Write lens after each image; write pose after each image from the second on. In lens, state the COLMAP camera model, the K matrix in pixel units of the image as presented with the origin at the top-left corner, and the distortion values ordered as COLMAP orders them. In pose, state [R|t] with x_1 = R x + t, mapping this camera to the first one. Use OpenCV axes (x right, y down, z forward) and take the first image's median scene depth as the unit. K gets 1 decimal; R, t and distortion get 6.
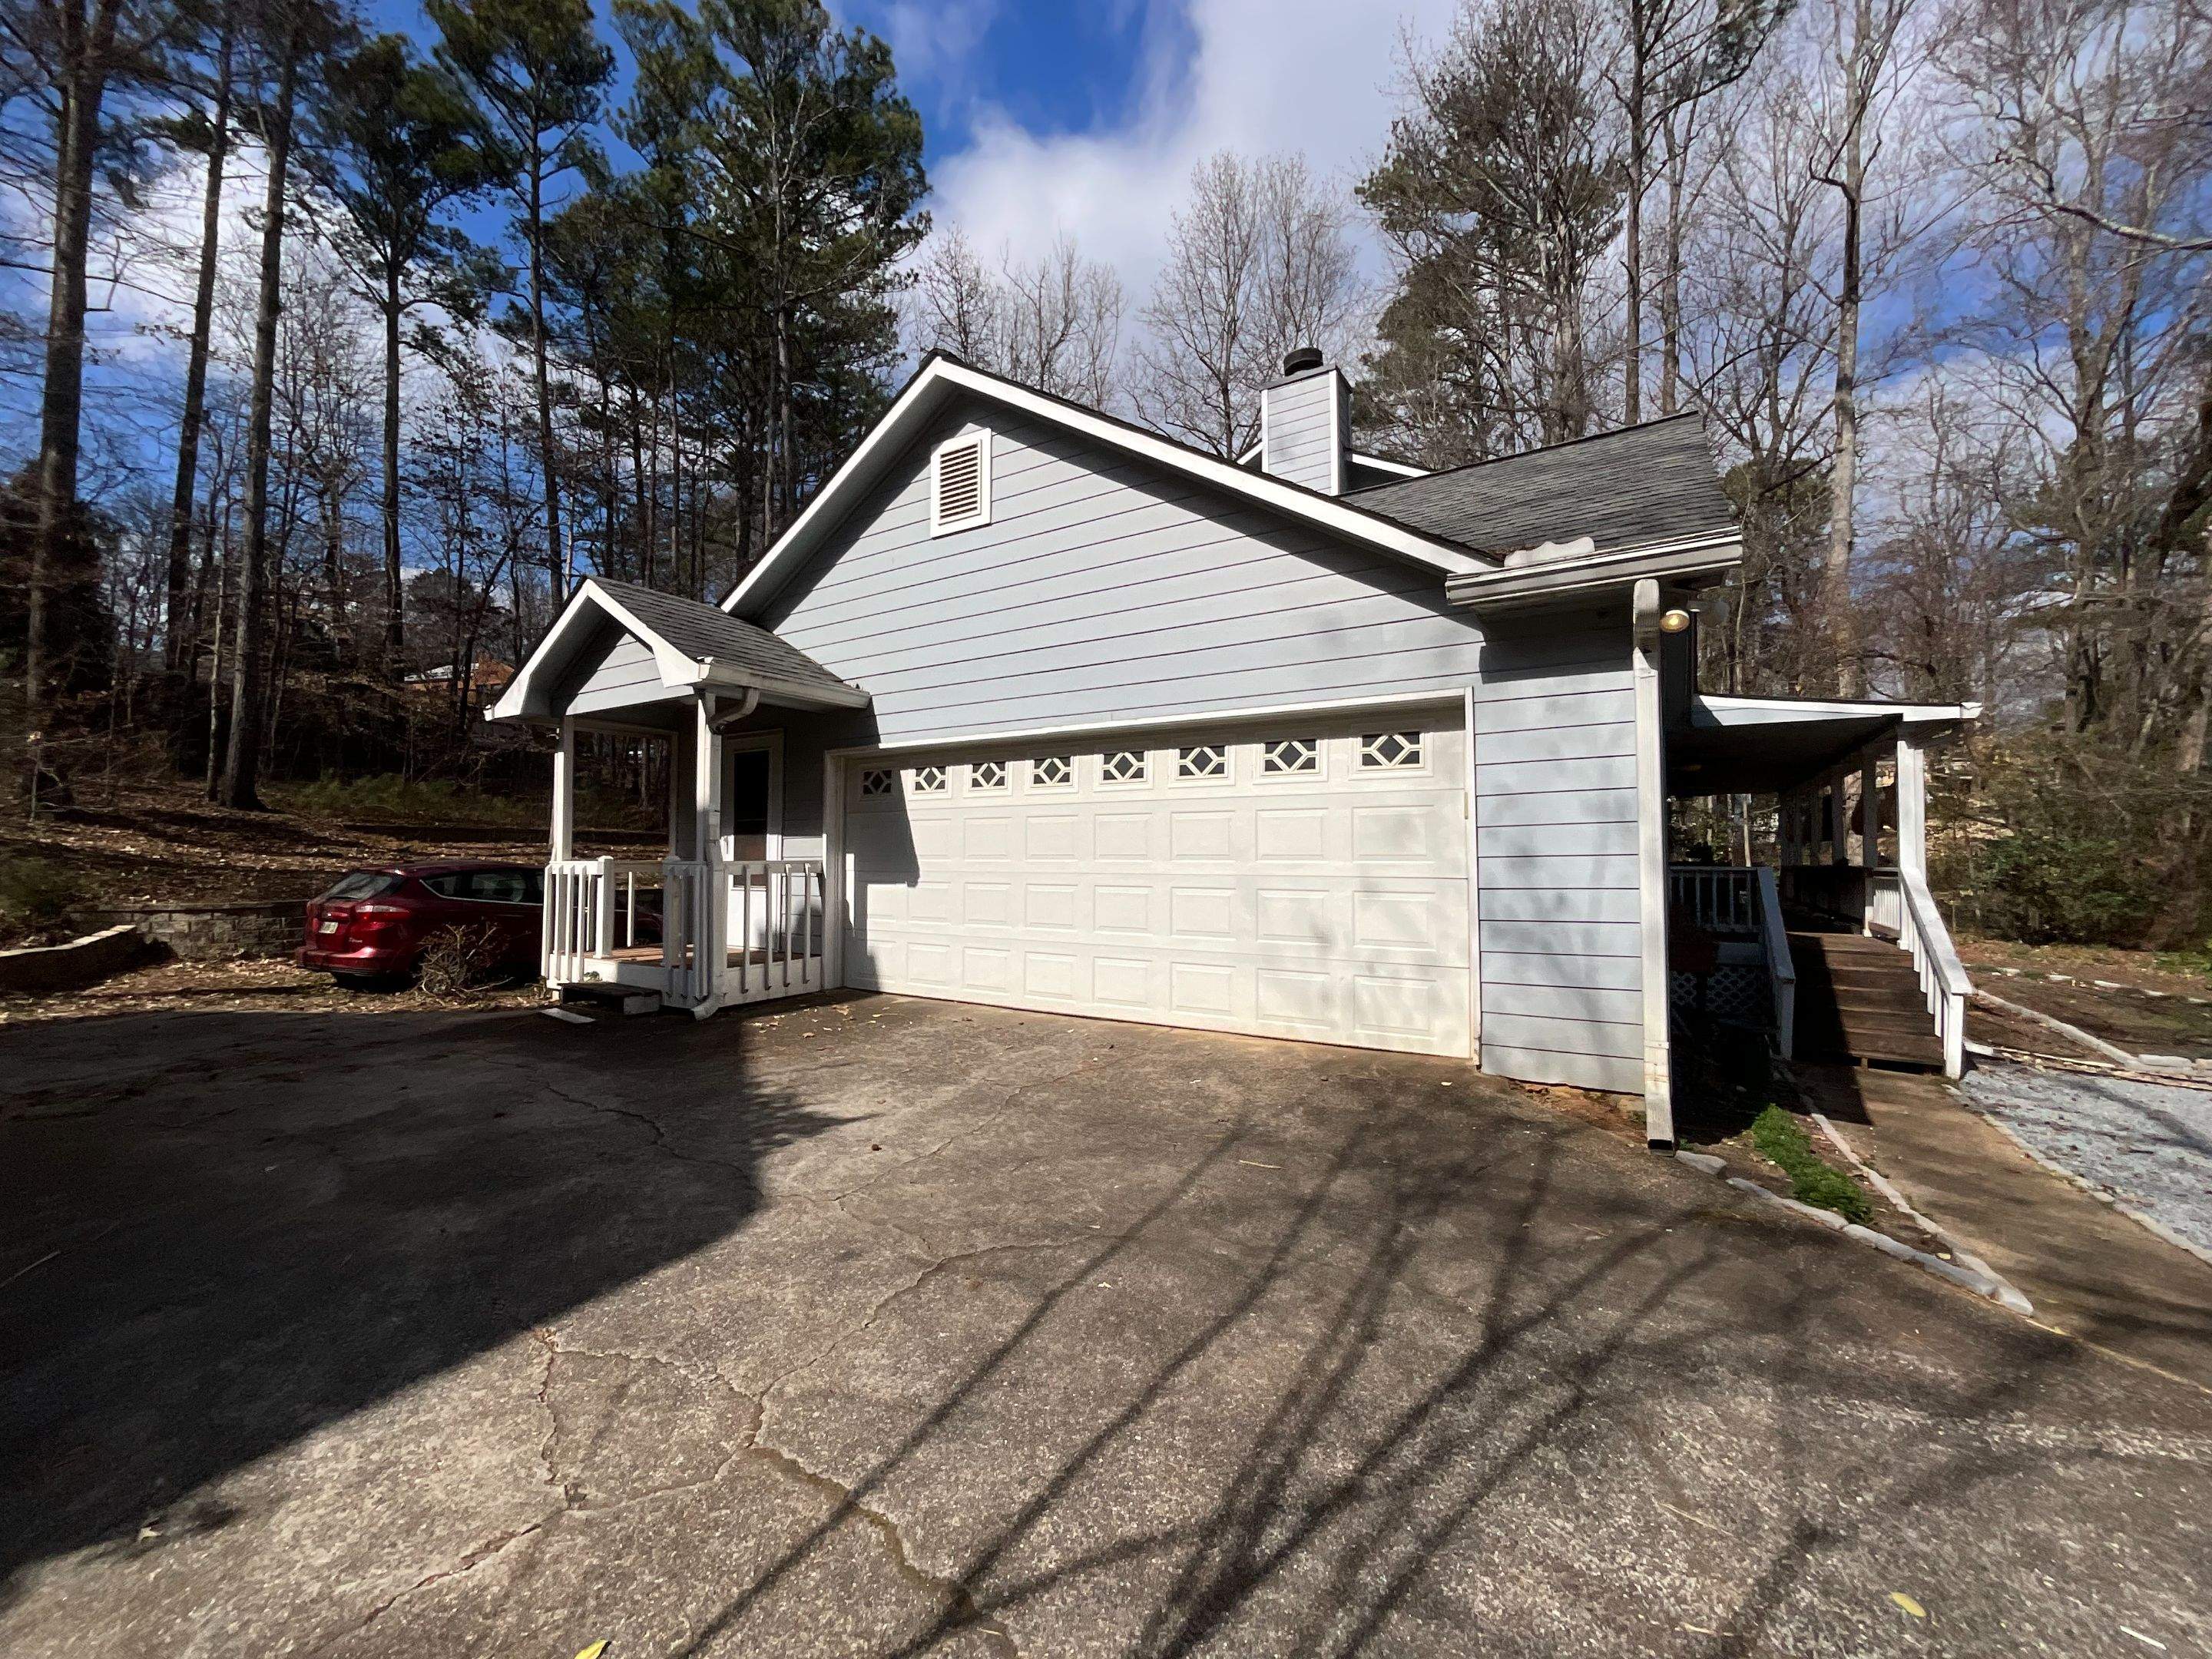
lens RADIAL K [[879.6, 0, 1107.7], [0, 879.6, 835.9], [0, 0, 1]] dist [-0.001708, 0.000205]
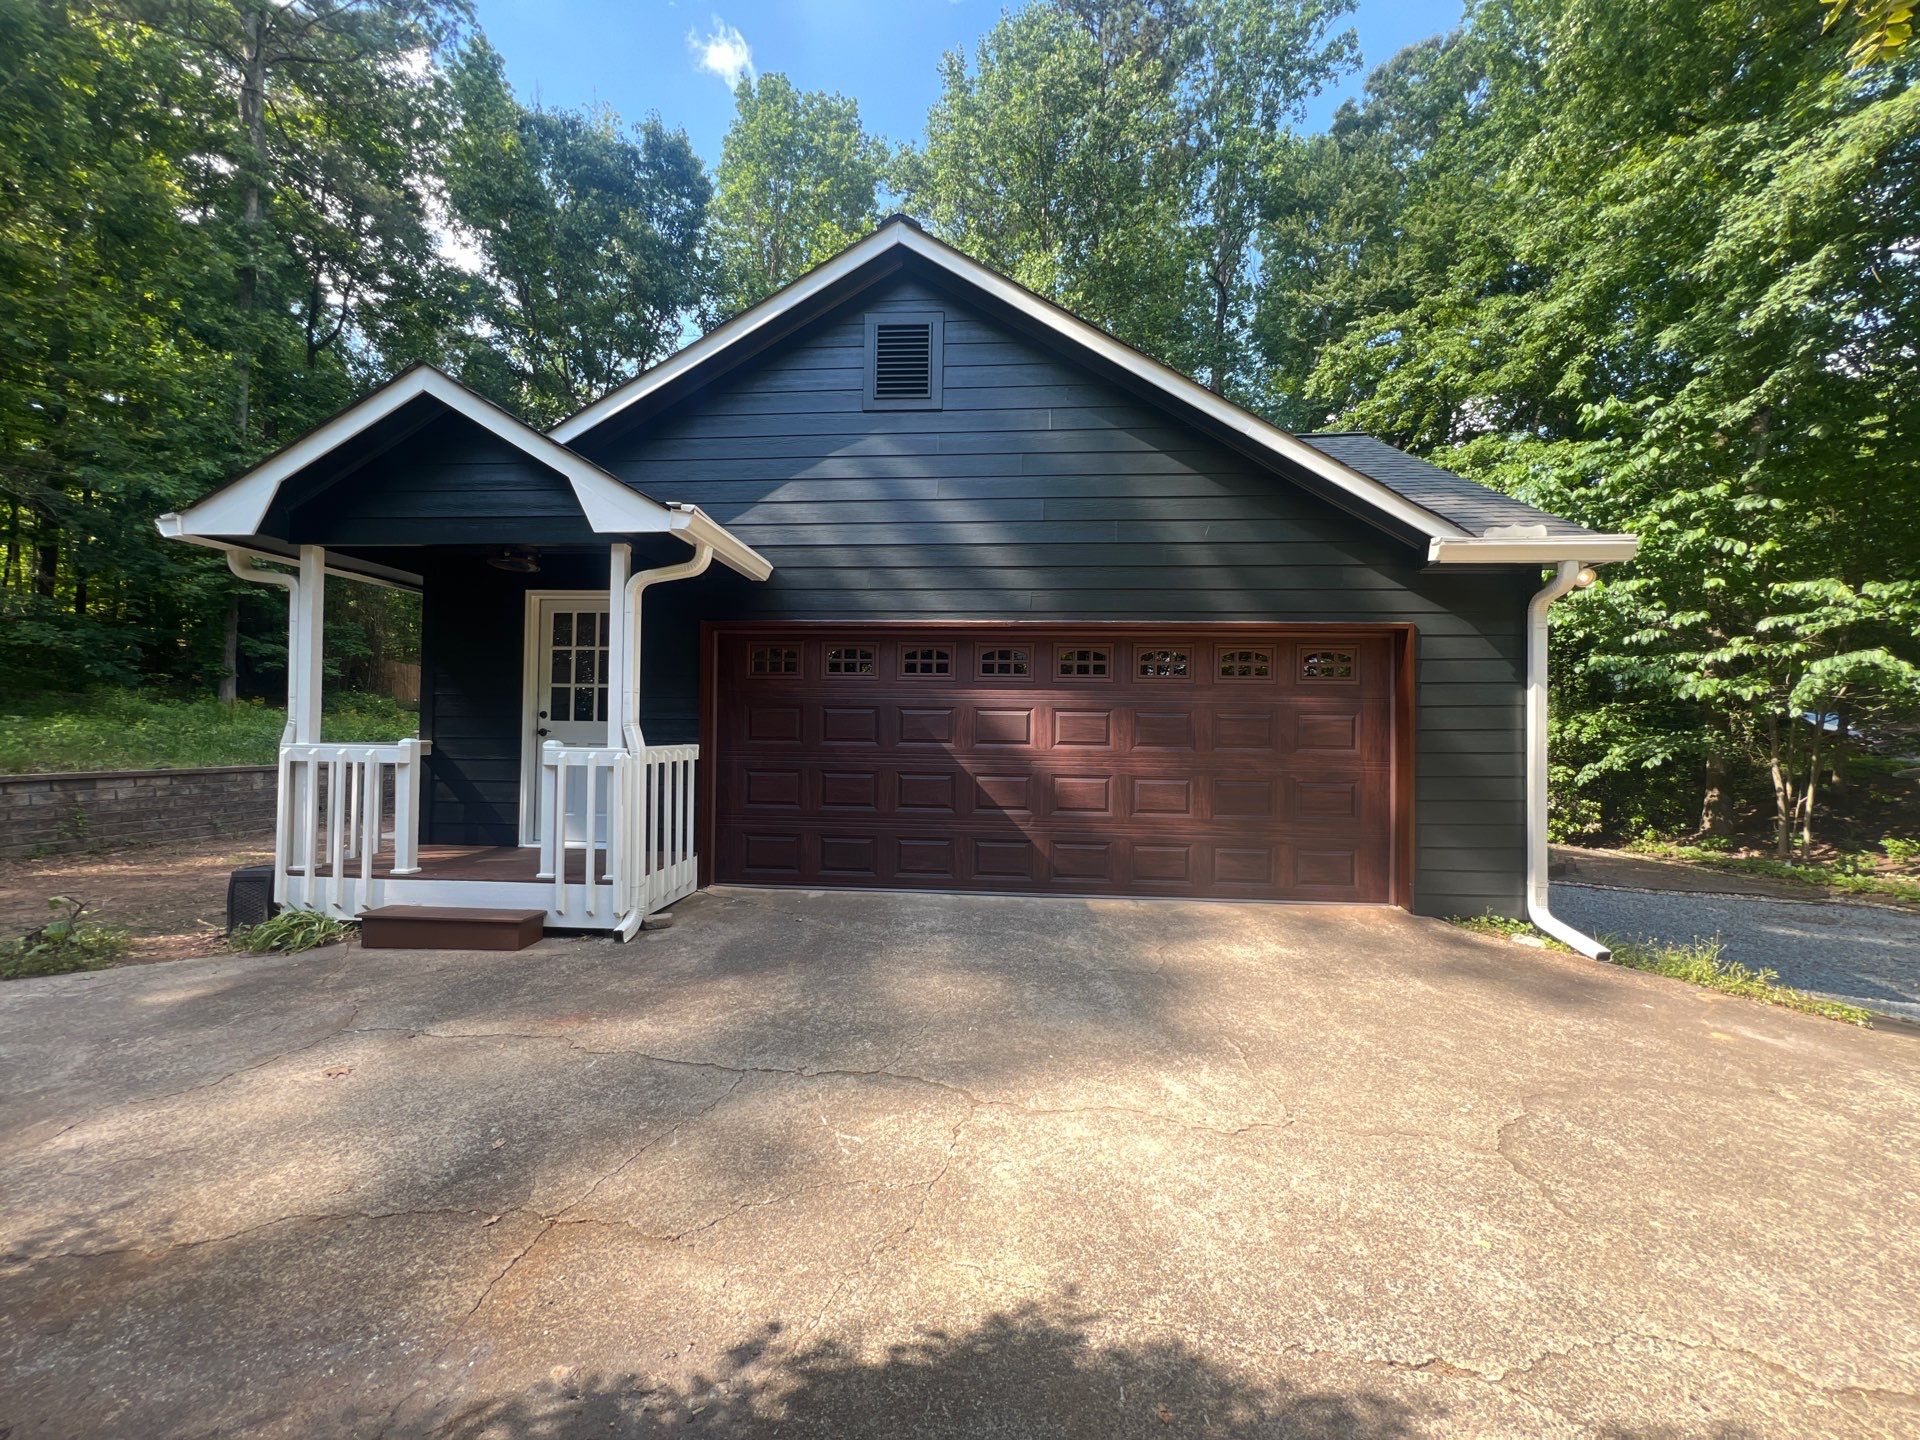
lens RADIAL K [[763.5, 0, 961.4], [0, 763.5, 725.5], [0, 0, 1]] dist [-0.001708, 0.000205]
pose [[0.883844, 0.016883, 0.467476, -0.513622], [-0.025396, 0.999606, 0.011916, -0.009480], [-0.467091, -0.022404, 0.883925, 0.220502]]
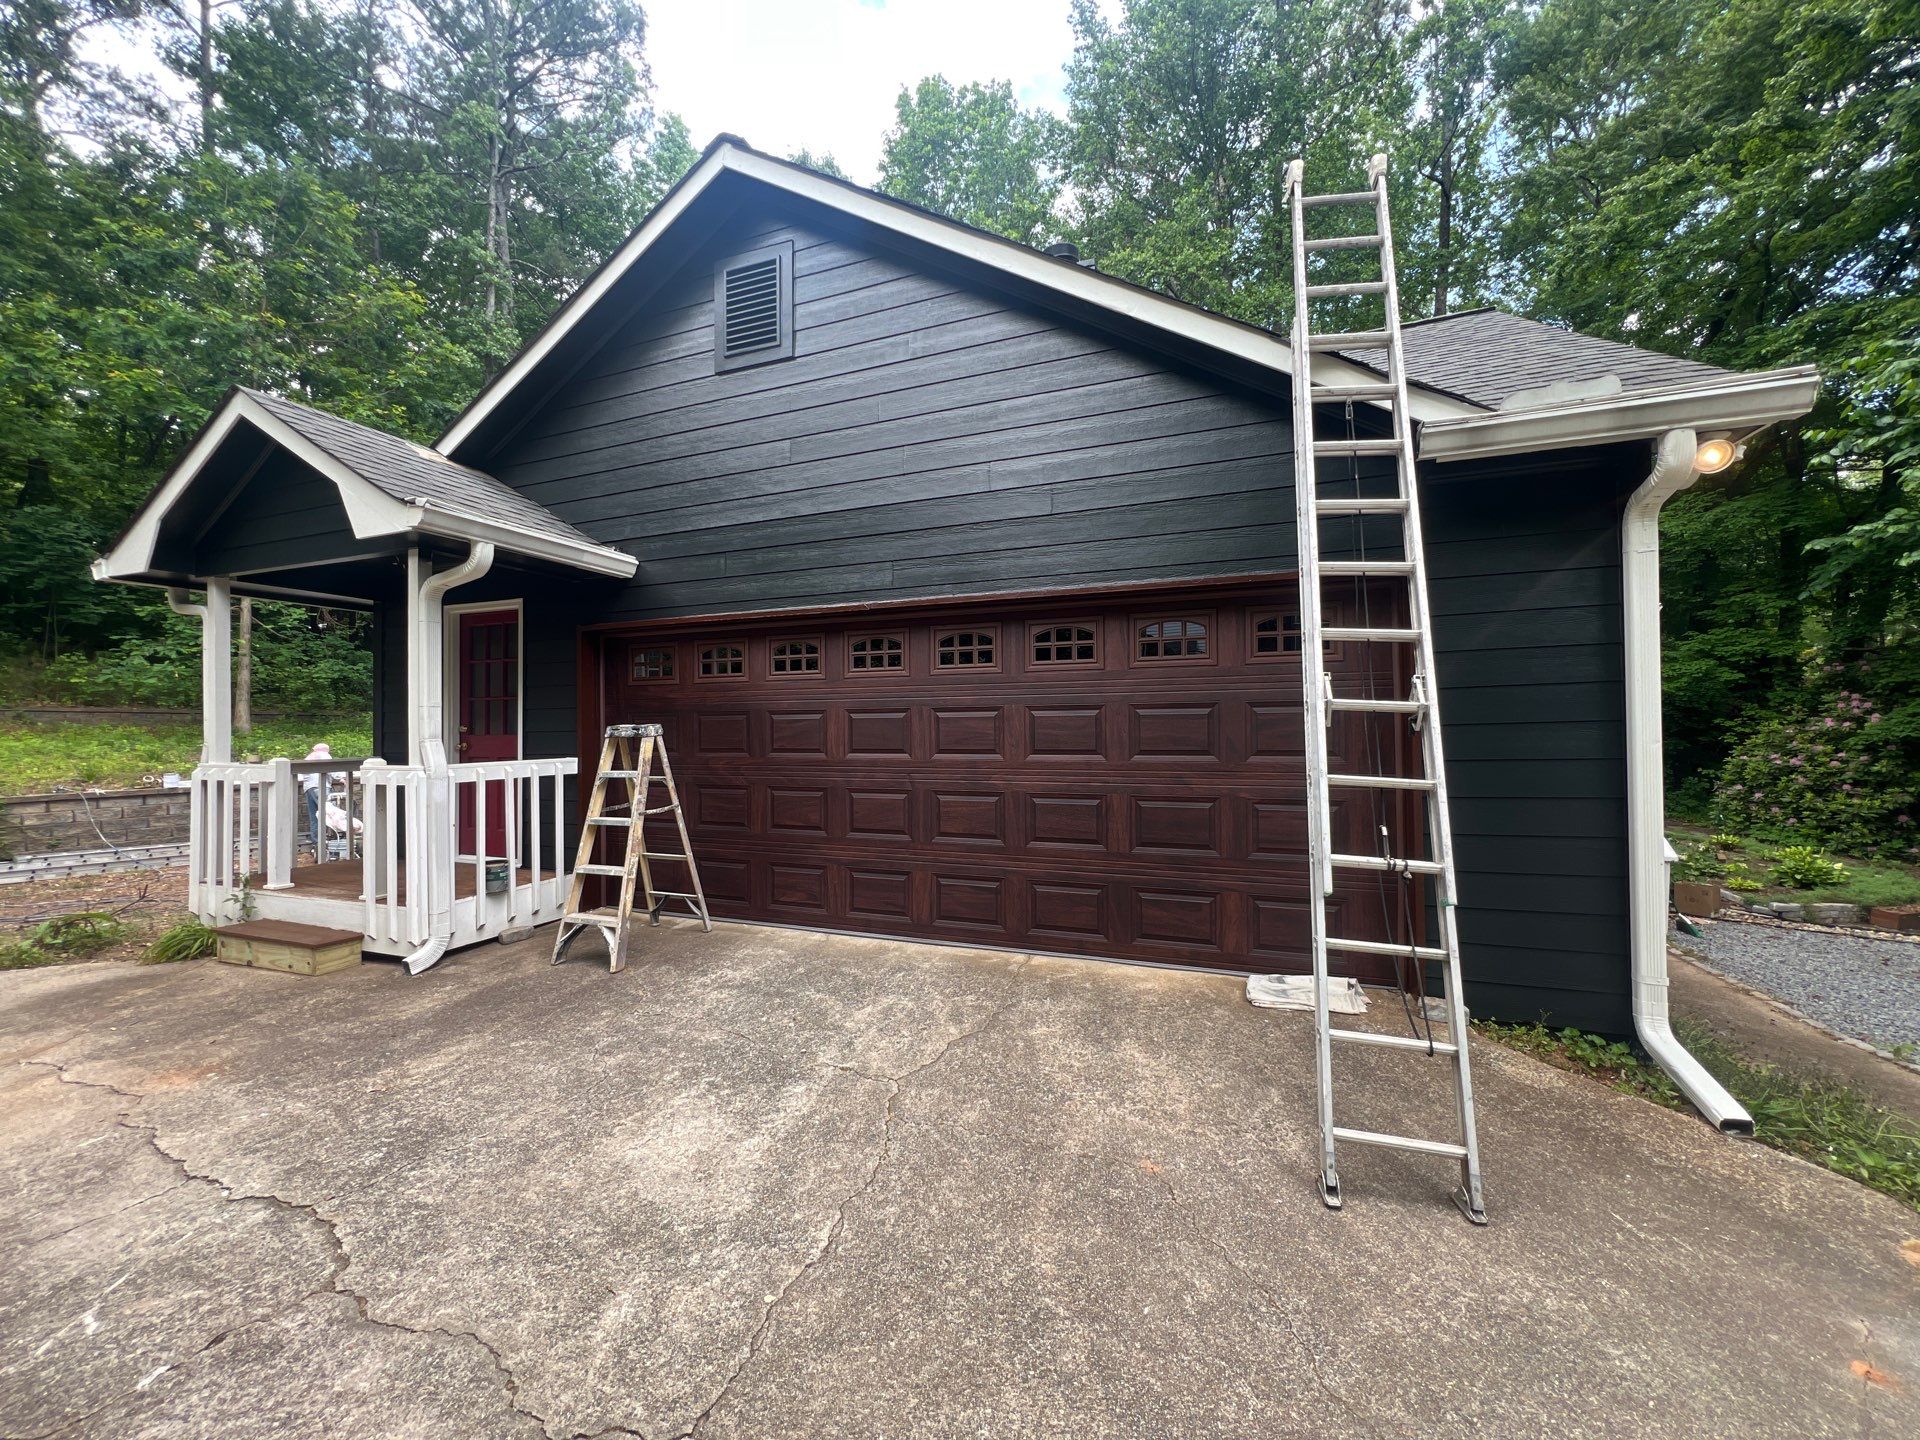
lens RADIAL K [[763.5, 0, 961.4], [0, 763.5, 725.5], [0, 0, 1]] dist [-0.001708, 0.000205]
pose [[0.982830, -0.006584, 0.184394, -0.114289], [0.002988, 0.999800, 0.019774, -0.019244], [-0.184487, -0.018883, 0.982654, 0.253243]]
